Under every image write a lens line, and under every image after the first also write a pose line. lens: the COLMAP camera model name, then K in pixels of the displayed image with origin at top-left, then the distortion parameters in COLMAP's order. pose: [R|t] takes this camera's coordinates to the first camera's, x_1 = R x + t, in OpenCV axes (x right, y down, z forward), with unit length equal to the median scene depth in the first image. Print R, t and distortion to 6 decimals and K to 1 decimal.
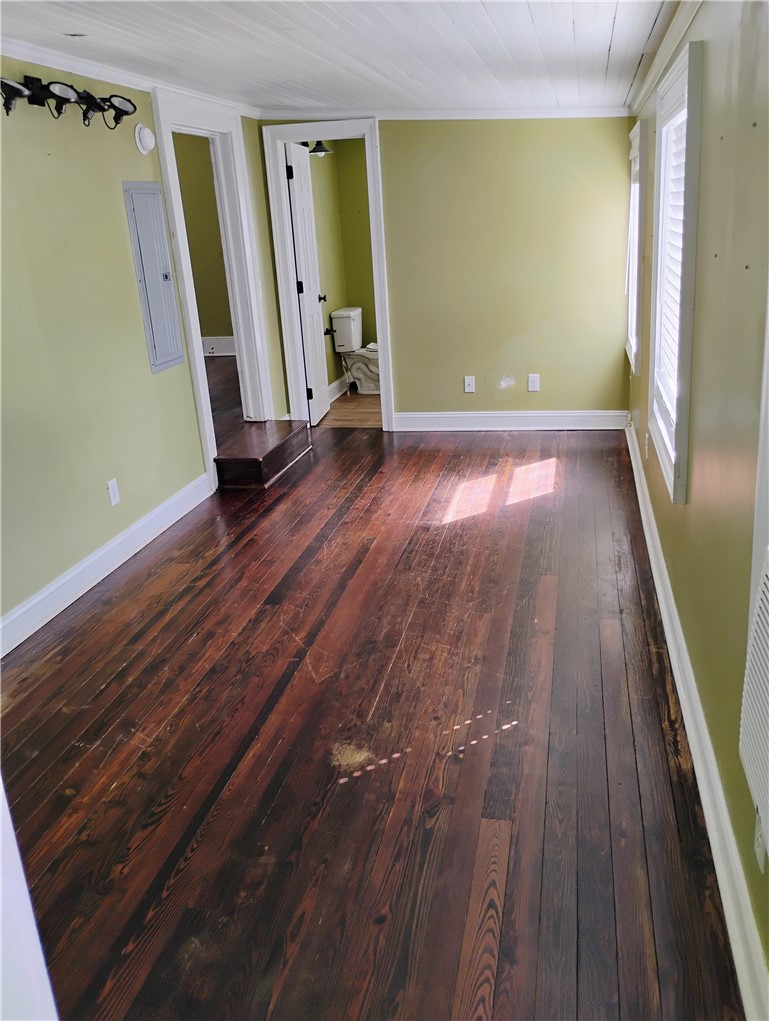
lens RADIAL K [[843.9, 0, 386.0], [0, 843.9, 508.3], [0, 0, 1]] dist [0.066609, -0.084660]
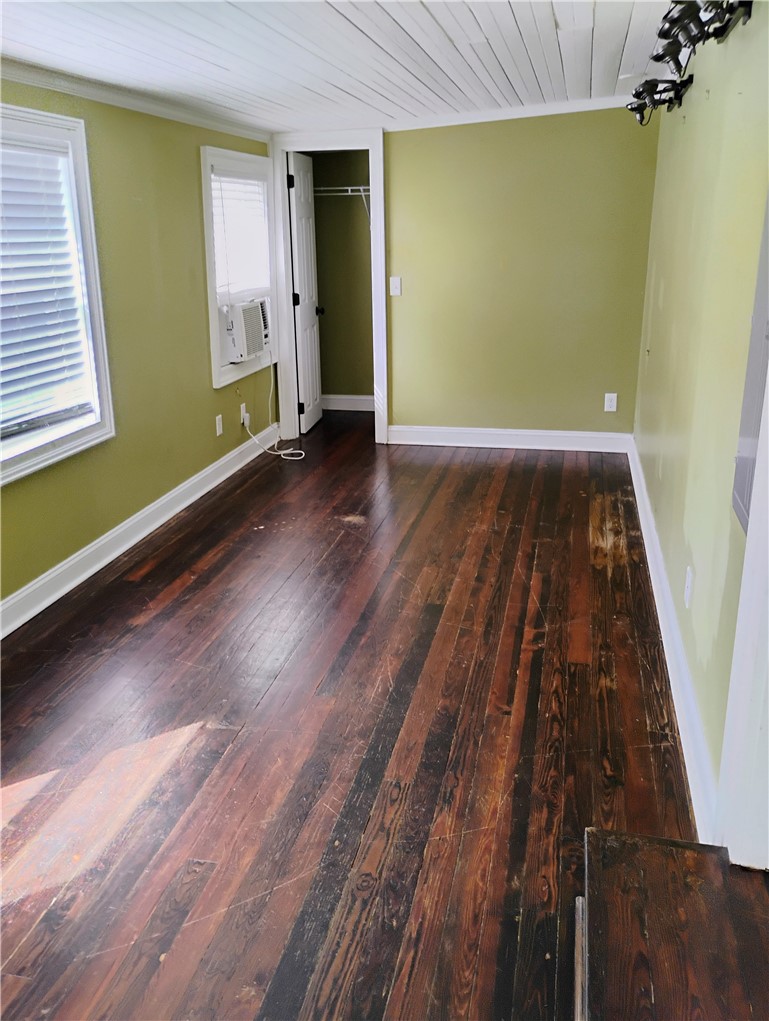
lens RADIAL K [[843.9, 0, 384.2], [0, 843.9, 510.6], [0, 0, 1]] dist [0.066609, -0.084660]
pose [[-0.997832, 0.060272, 0.026439, -0.102333], [0.063902, 0.791024, 0.608438, -0.536581], [0.015758, 0.608809, -0.793161, 1.603378]]
